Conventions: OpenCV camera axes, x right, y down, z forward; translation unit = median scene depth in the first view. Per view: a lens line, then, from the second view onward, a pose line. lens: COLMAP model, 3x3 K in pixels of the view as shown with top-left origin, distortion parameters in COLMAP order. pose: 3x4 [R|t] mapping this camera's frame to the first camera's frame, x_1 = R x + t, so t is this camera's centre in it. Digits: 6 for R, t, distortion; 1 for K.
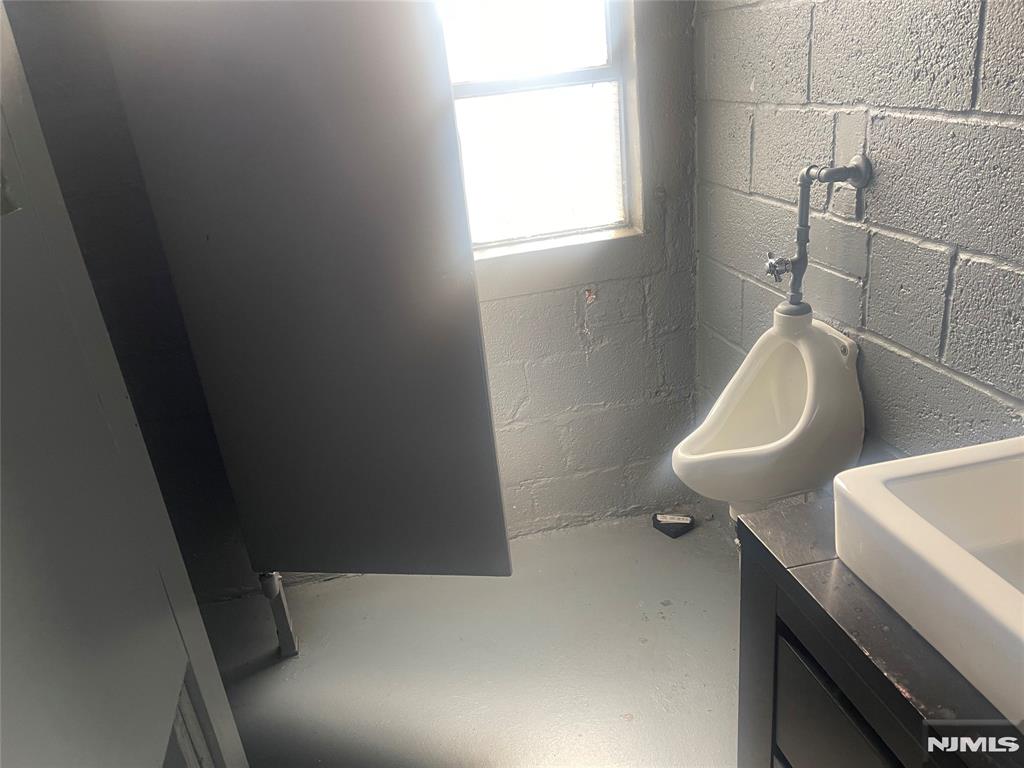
lens RADIAL K [[786.7, 0, 512.5], [0, 786.7, 388.5], [0, 0, 1]] dist [0.074092, -0.091963]
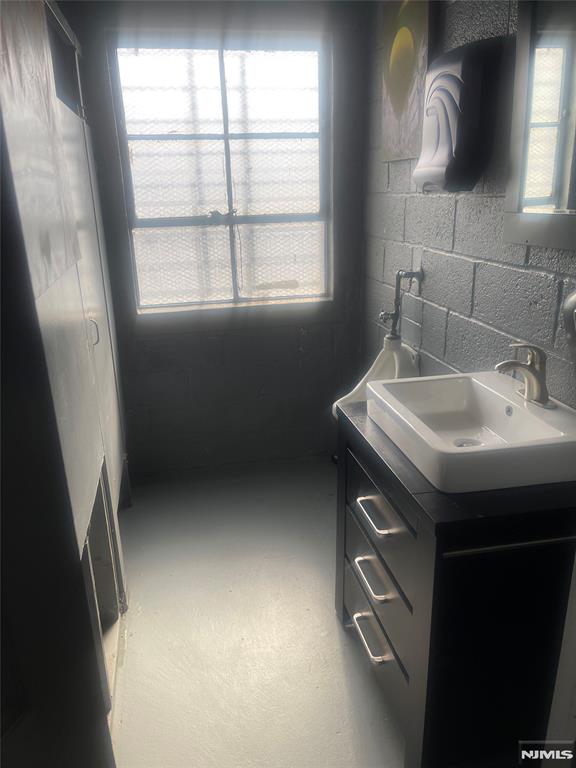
lens RADIAL K [[590.0, 0, 288.2], [0, 590.0, 387.2], [0, 0, 1]] dist [0.074092, -0.091963]
pose [[0.997321, 0.070658, 0.018927, 0.061360], [-0.069255, 0.995372, -0.066614, 0.160783], [-0.023546, 0.065125, 0.997599, -0.565006]]
